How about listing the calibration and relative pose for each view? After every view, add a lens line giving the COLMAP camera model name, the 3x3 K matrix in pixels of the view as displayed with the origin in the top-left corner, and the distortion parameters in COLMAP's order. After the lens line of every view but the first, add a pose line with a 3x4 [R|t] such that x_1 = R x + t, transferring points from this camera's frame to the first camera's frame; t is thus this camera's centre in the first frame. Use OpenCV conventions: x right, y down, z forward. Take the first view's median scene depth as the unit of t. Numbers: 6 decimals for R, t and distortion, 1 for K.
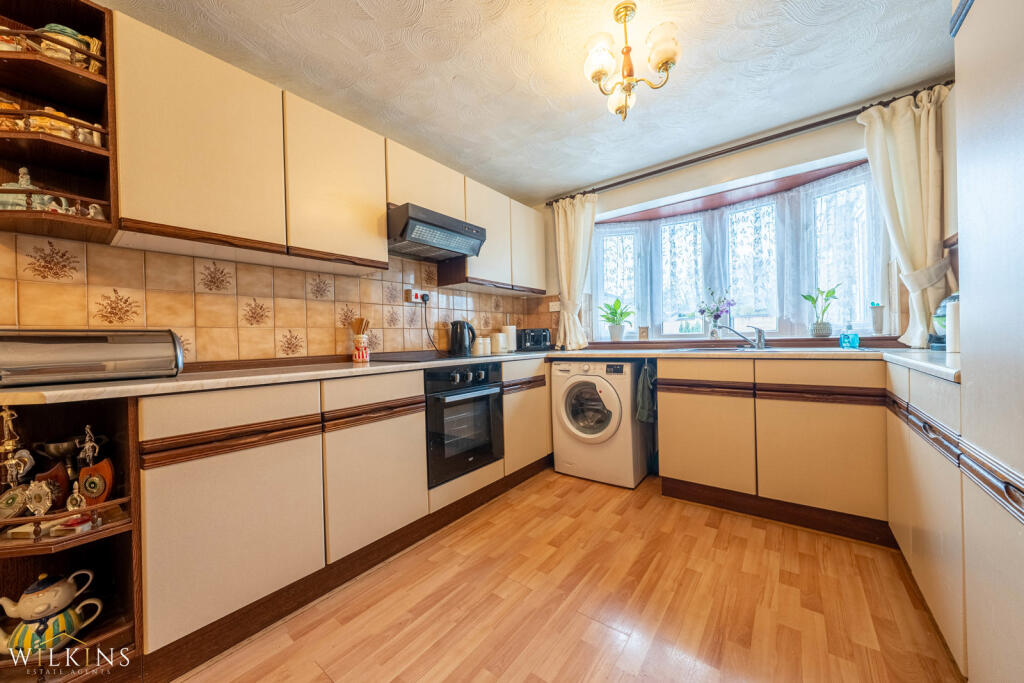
lens RADIAL K [[363.9, 0, 512.1], [0, 363.9, 342.2], [0, 0, 1]] dist [-0.002135, -0.000070]
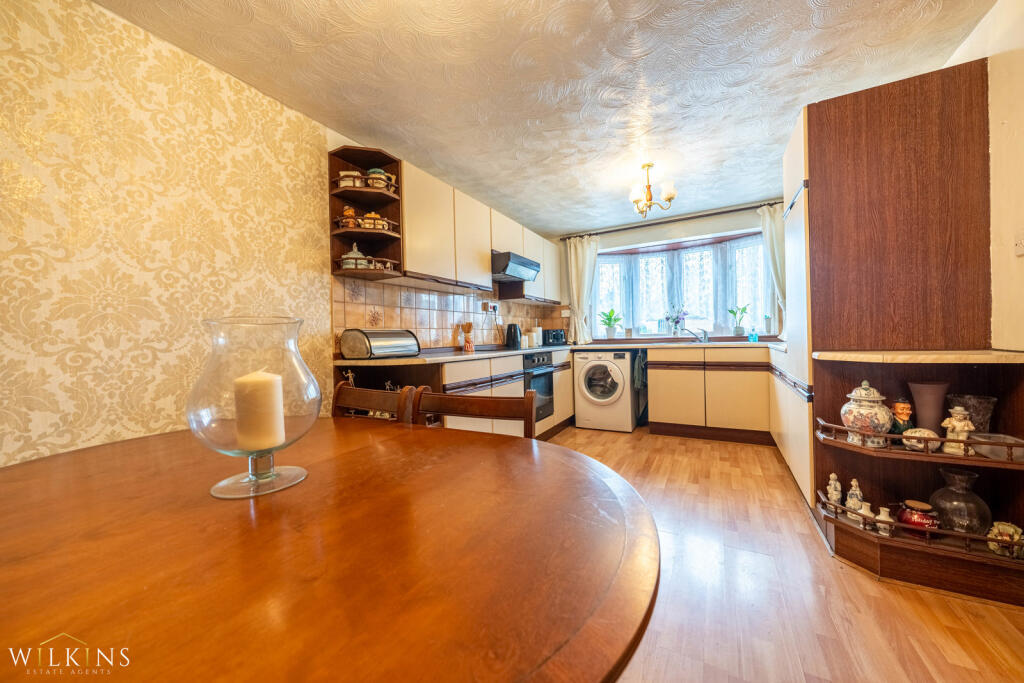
lens RADIAL K [[368.0, 0, 512.0], [0, 368.0, 341.5], [0, 0, 1]] dist [0.000753, 0.000009]
pose [[0.988273, -0.000060, 0.152699, -0.406234], [0.000153, 1.000000, -0.000597, 0.012585], [-0.152699, 0.000613, 0.988273, -0.476385]]
